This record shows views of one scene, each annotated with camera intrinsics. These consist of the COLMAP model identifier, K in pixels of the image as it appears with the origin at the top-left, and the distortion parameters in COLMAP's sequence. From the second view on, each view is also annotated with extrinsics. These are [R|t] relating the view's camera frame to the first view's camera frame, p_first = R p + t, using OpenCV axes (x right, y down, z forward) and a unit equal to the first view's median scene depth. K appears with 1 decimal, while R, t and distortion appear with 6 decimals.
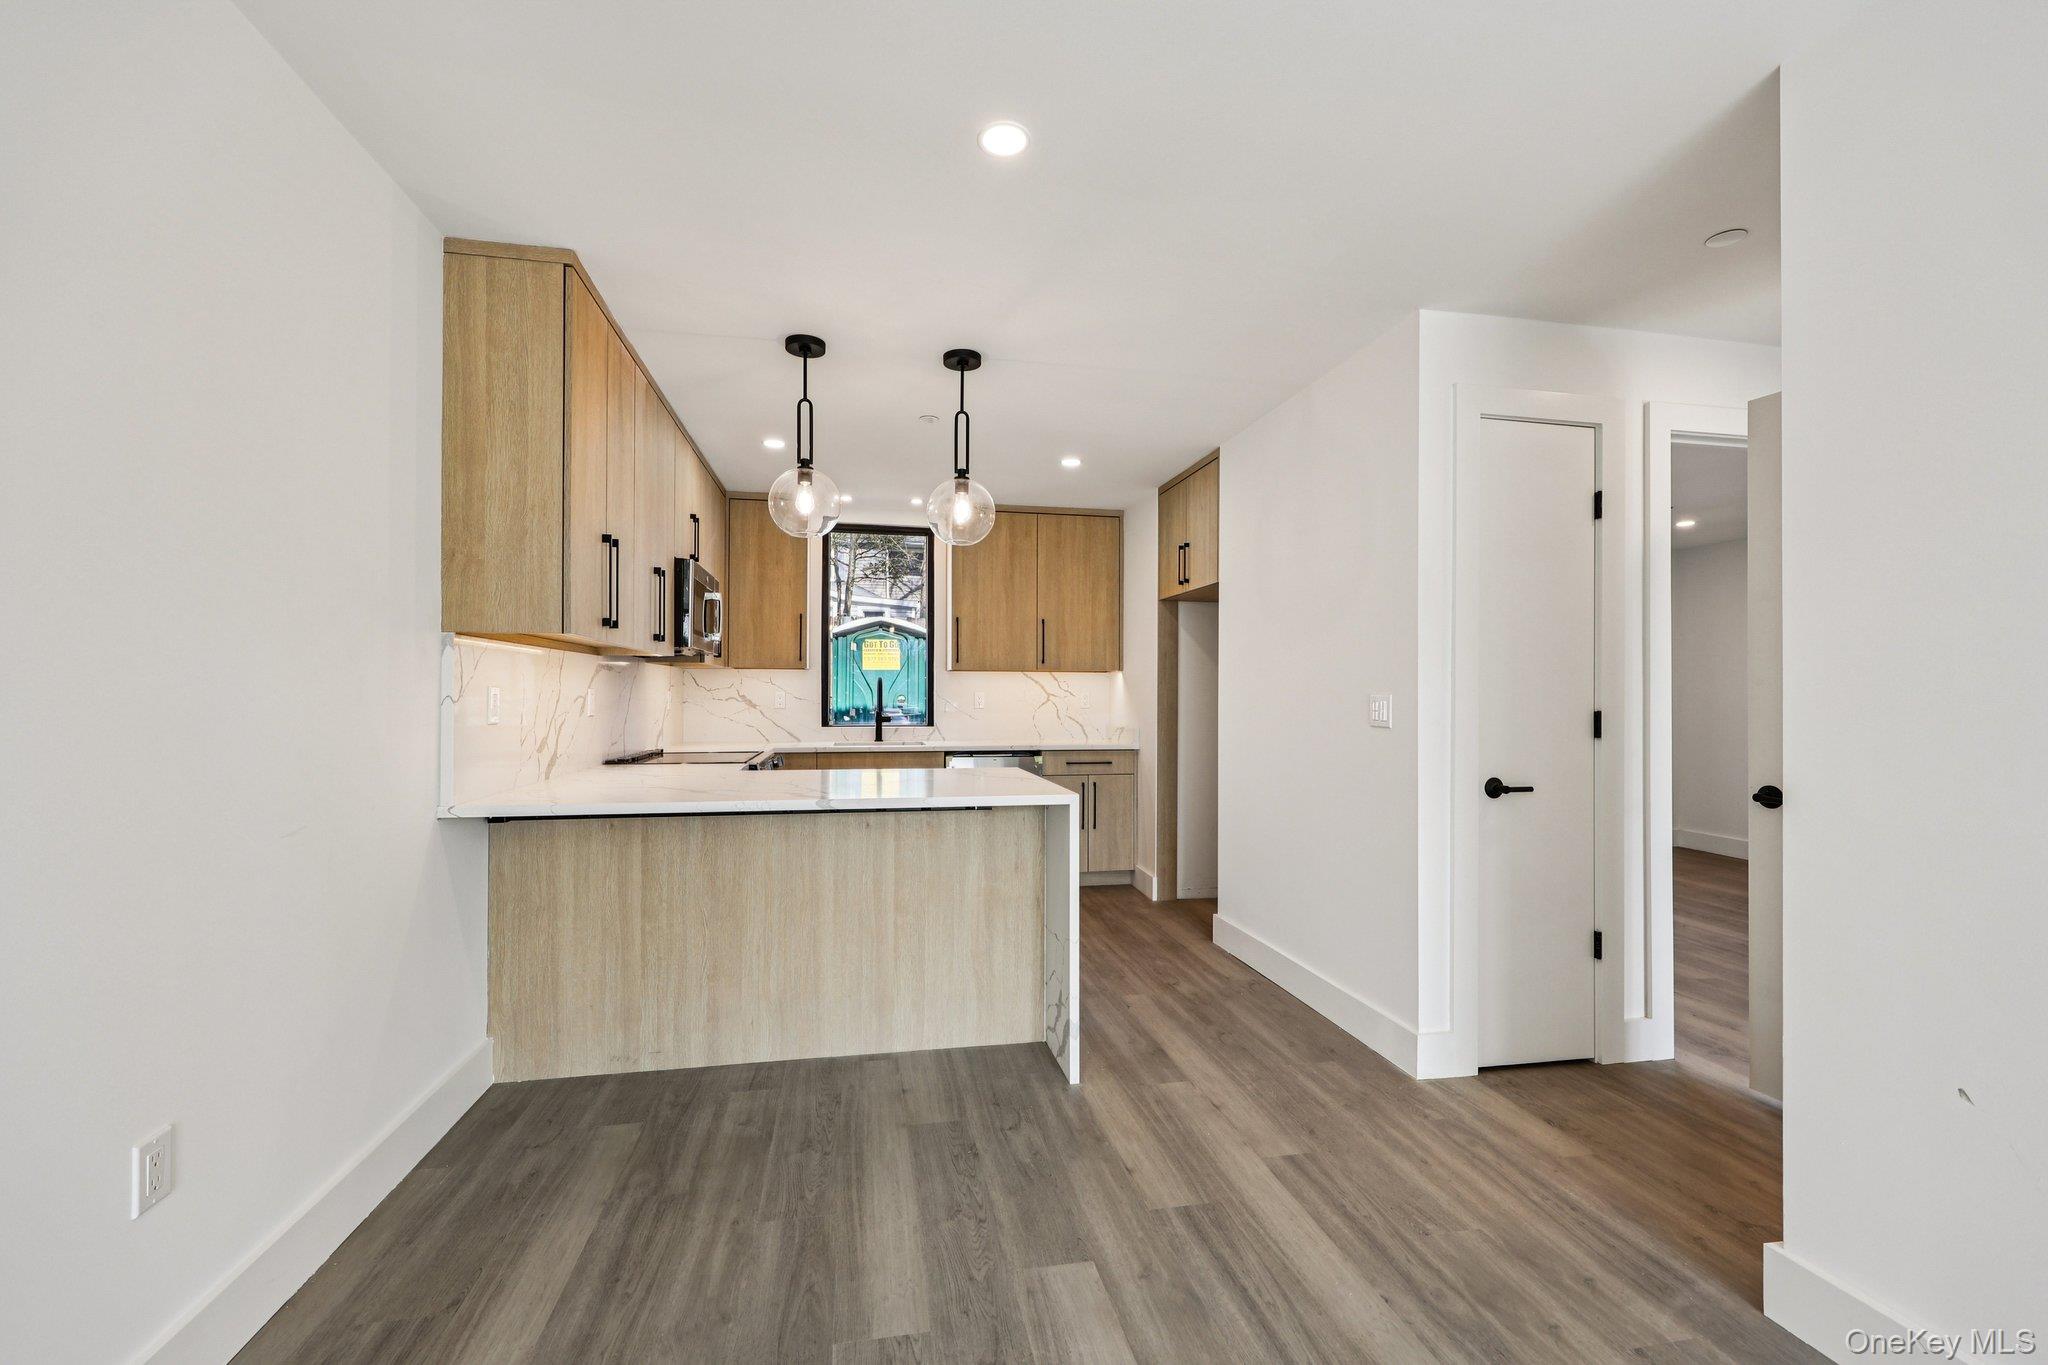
lens RADIAL K [[828.9, 0, 1017.5], [0, 828.9, 698.5], [0, 0, 1]] dist [0.000382, -0.000014]
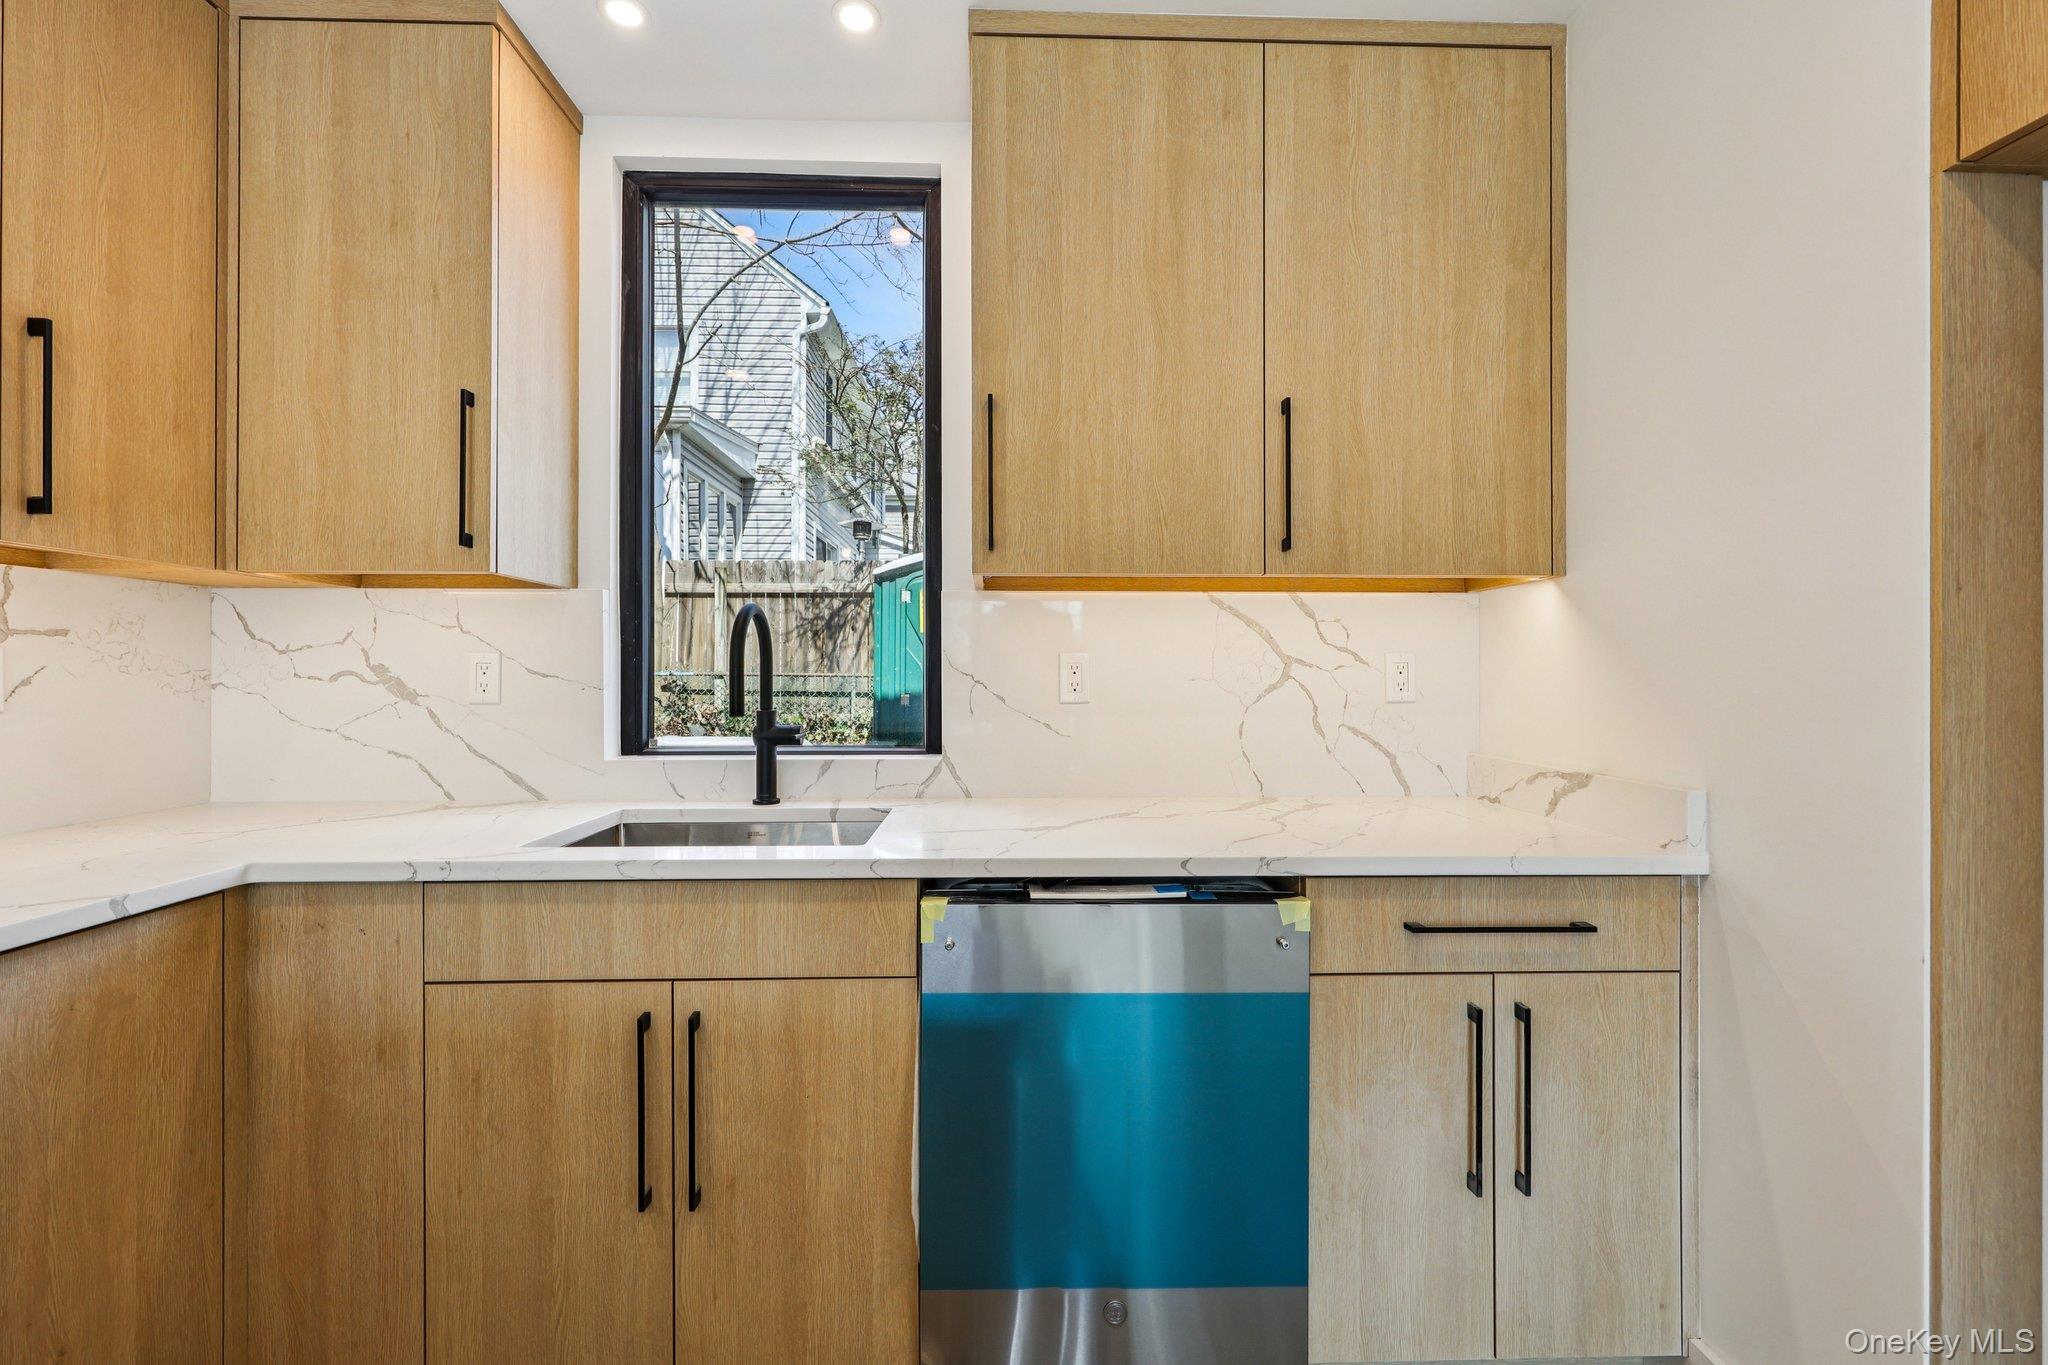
lens RADIAL K [[833.7, 0, 1026.0], [0, 833.7, 671.7], [0, 0, 1]] dist [0.002005, 0.000621]
pose [[0.987716, -0.003576, -0.156220, -0.014620], [0.002048, 0.999948, -0.009943, 0.003070], [0.156247, 0.009501, 0.987672, 0.733930]]
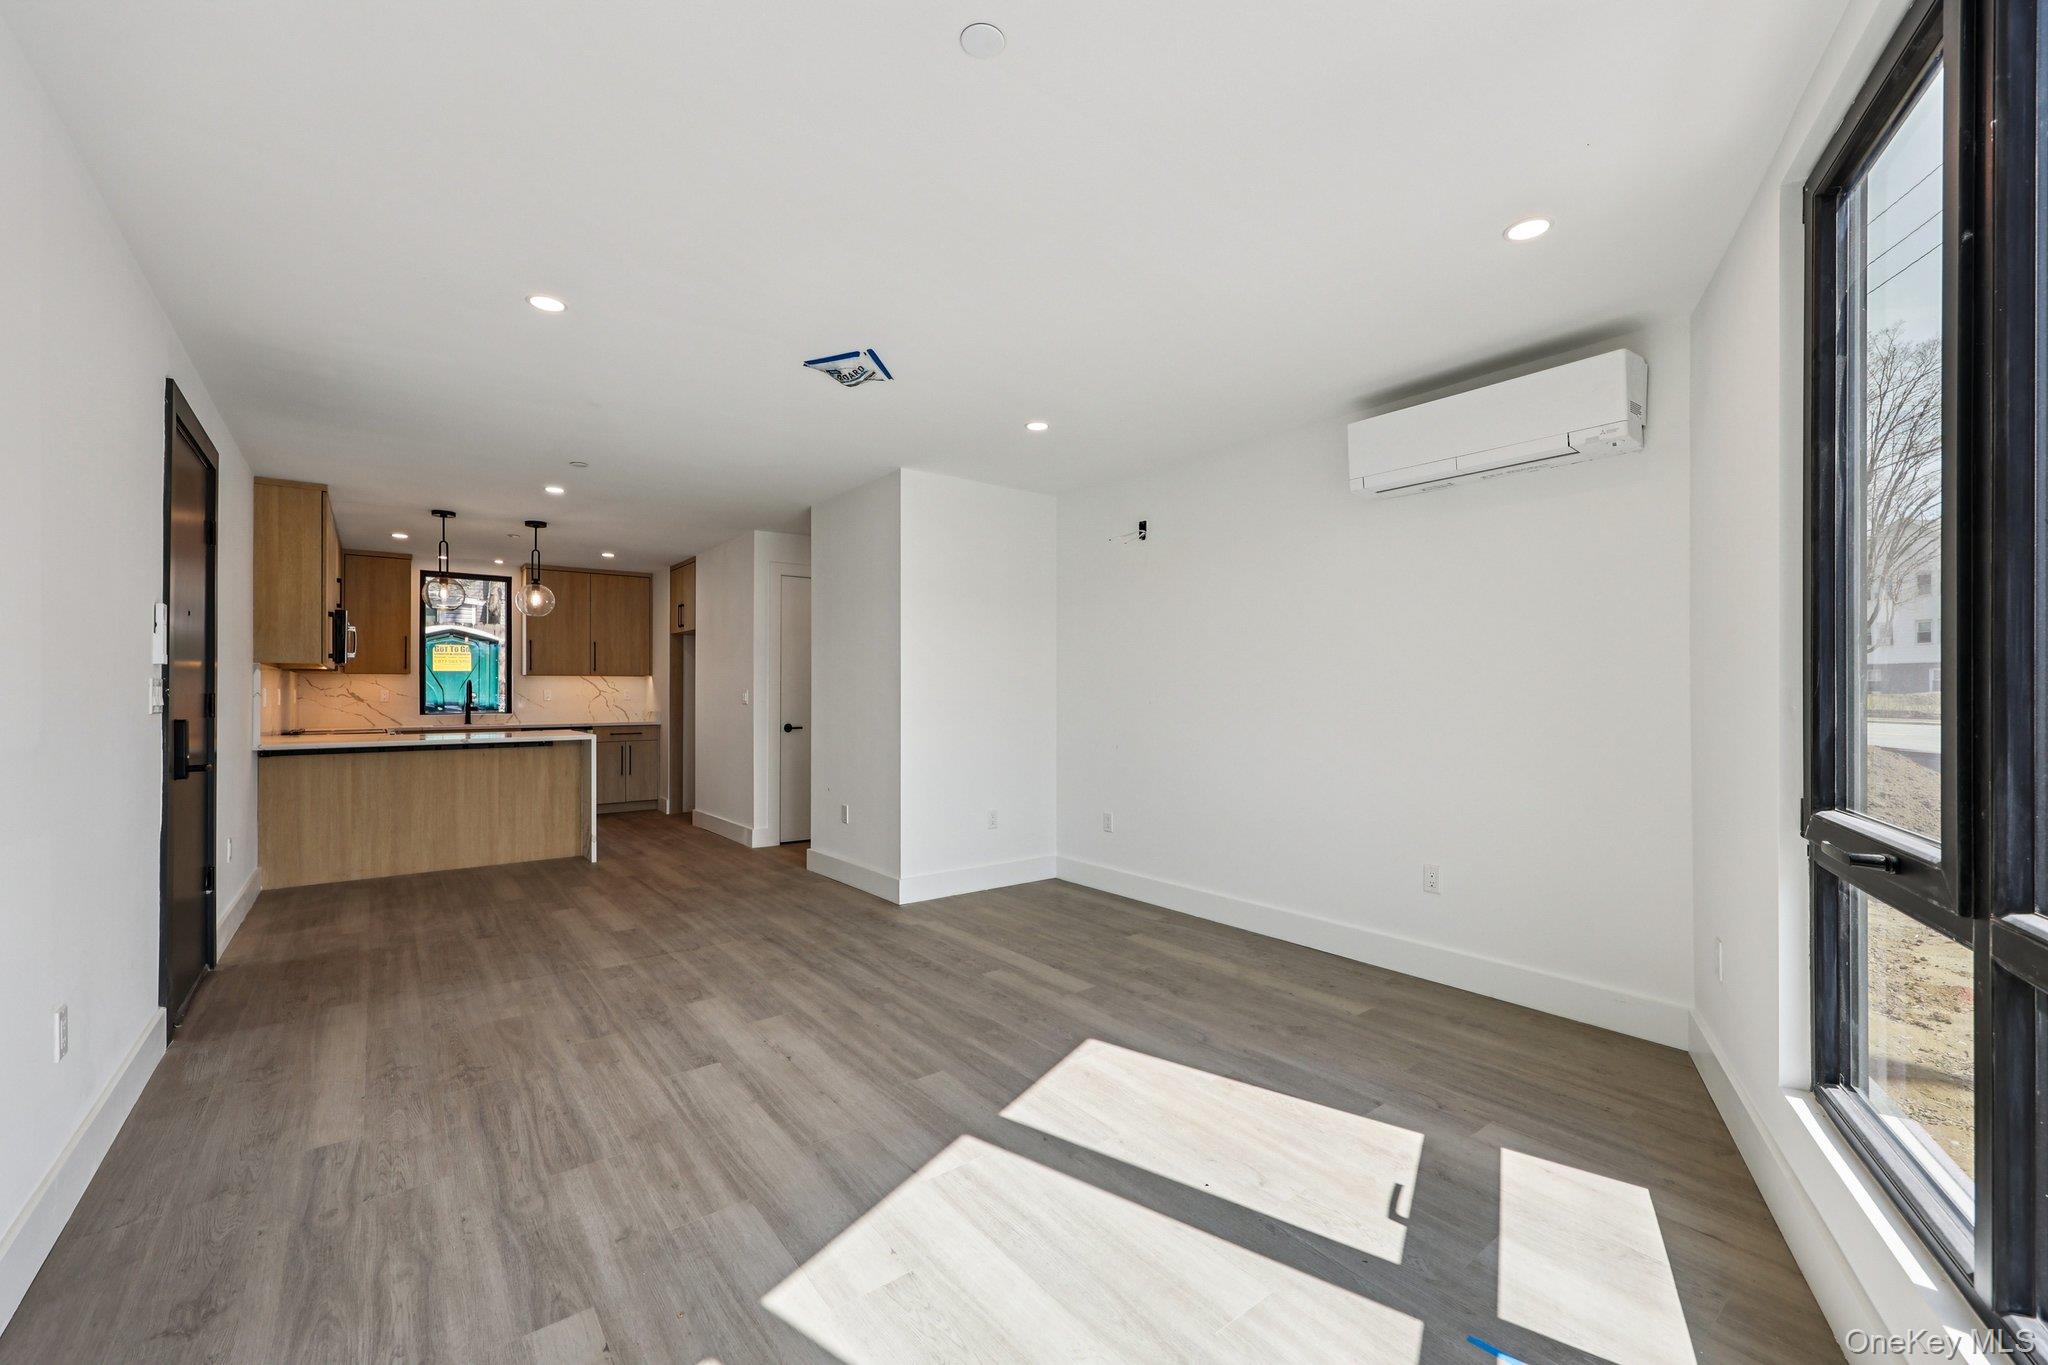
lens RADIAL K [[829.7, 0, 1014.9], [0, 829.7, 685.4], [0, 0, 1]] dist [-0.000236, -0.000249]
pose [[0.895046, -0.002860, 0.445964, 0.044036], [0.007813, 0.999927, -0.009268, 0.005517], [-0.445905, 0.011779, 0.895003, -0.768275]]
